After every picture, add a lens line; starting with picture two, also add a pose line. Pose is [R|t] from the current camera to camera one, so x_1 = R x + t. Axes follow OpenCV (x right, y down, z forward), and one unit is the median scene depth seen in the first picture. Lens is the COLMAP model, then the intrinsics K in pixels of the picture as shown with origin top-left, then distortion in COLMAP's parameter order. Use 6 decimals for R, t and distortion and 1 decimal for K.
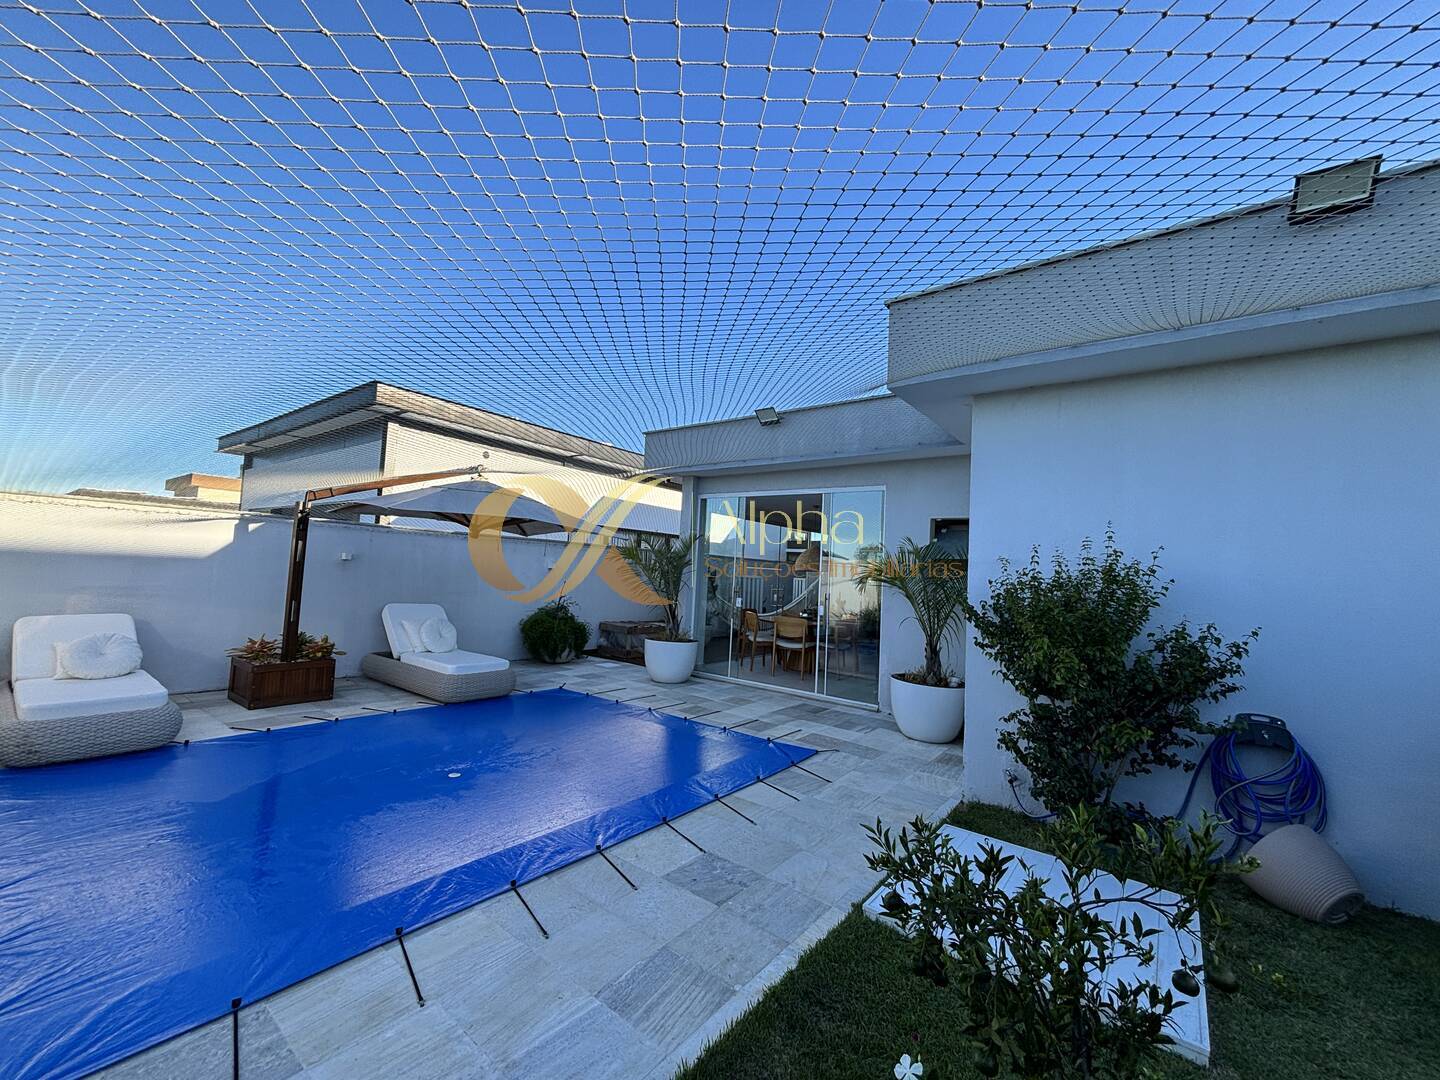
lens RADIAL K [[577.9, 0, 719.3], [0, 577.9, 534.5], [0, 0, 1]] dist [0.001197, 0.000277]
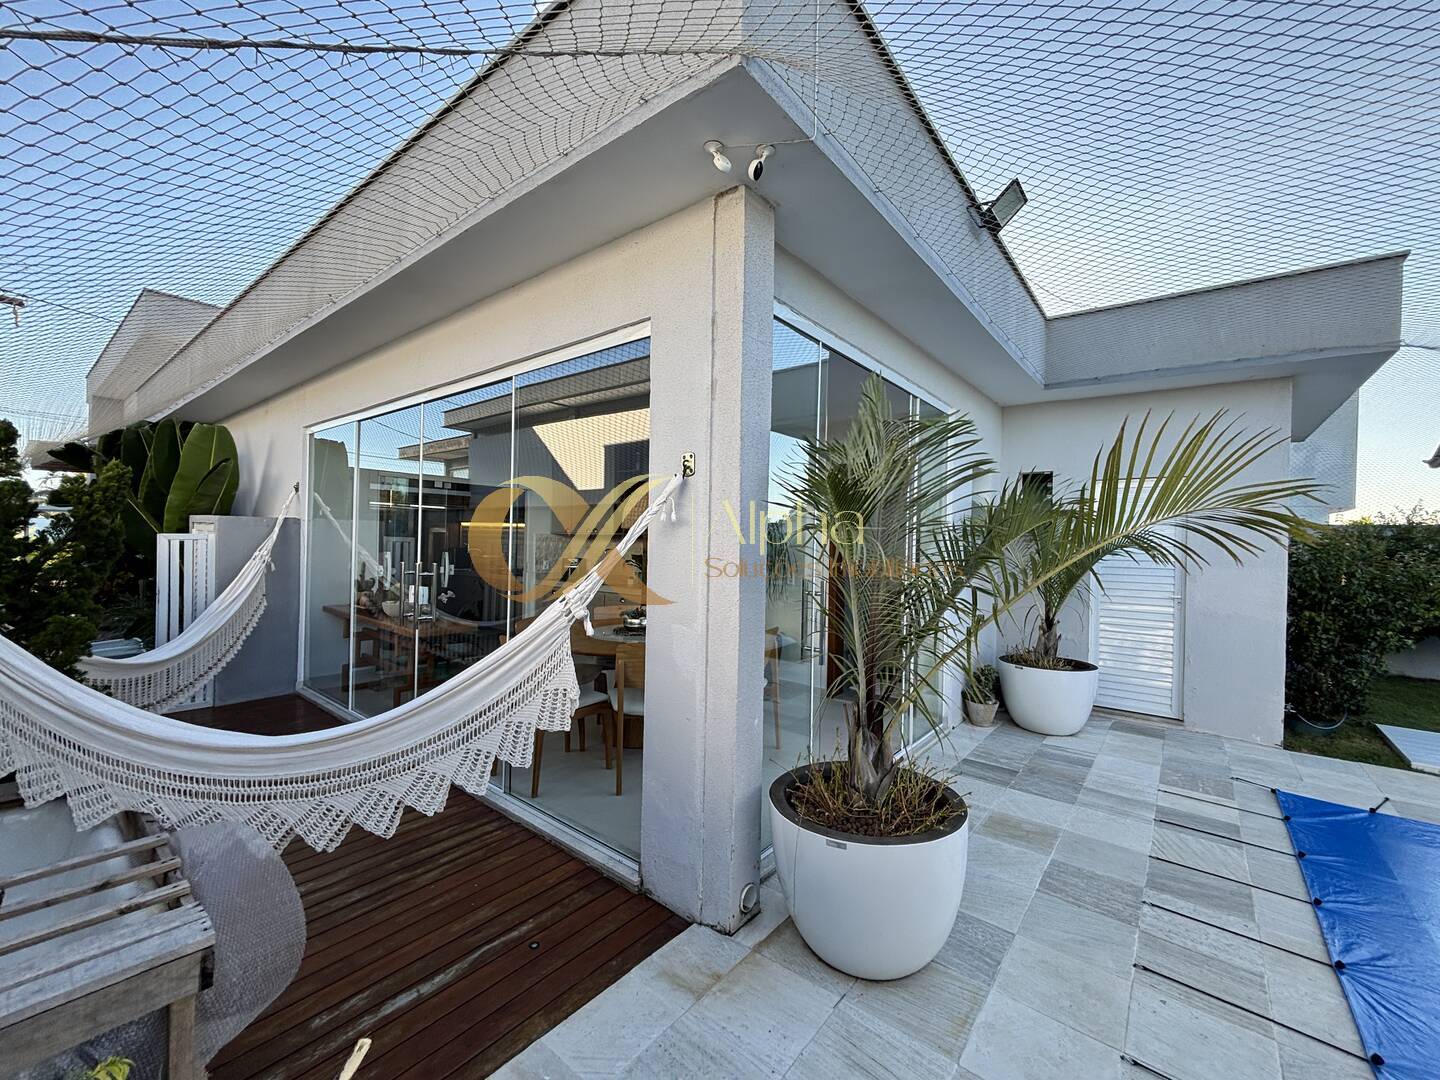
lens RADIAL K [[577.9, 0, 719.3], [0, 577.9, 534.5], [0, 0, 1]] dist [0.001197, 0.000277]
pose [[0.018766, -0.052454, 0.998447, -0.887835], [-0.086206, 0.994819, 0.053884, 0.105541], [-0.996101, -0.087083, 0.014147, 2.678693]]
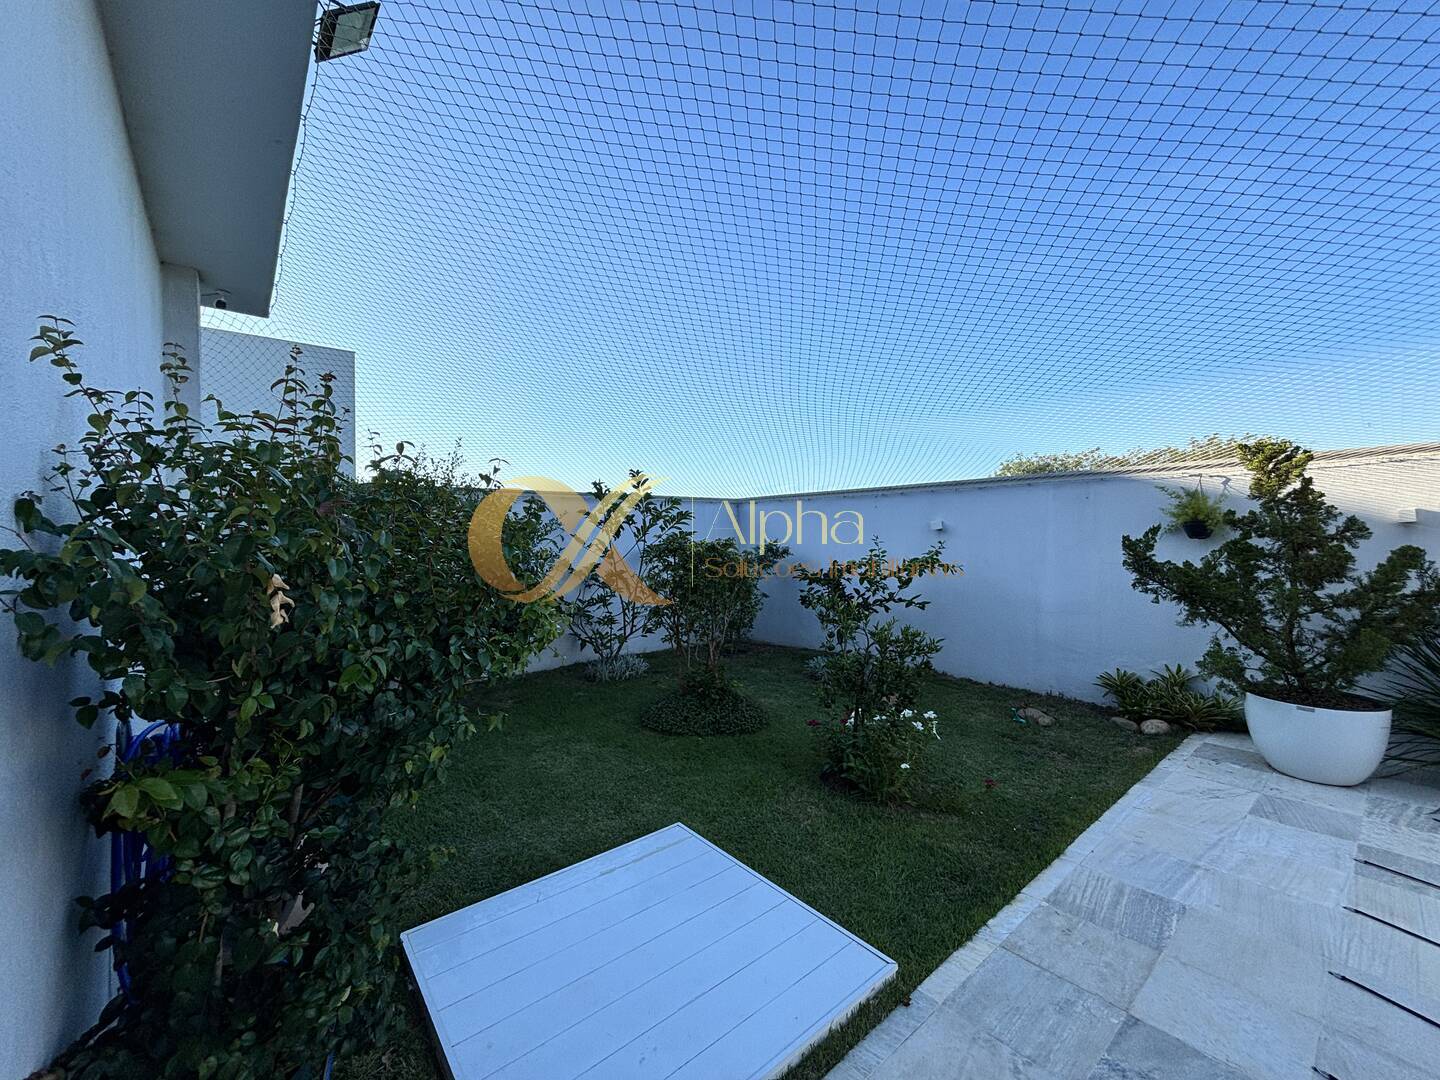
lens RADIAL K [[577.9, 0, 719.3], [0, 577.9, 534.5], [0, 0, 1]] dist [0.001197, 0.000277]
pose [[-0.974933, -0.041440, 0.218607, 0.262680], [-0.053974, 0.997204, -0.051673, 0.132700], [-0.215855, -0.062177, -0.974444, 1.417698]]
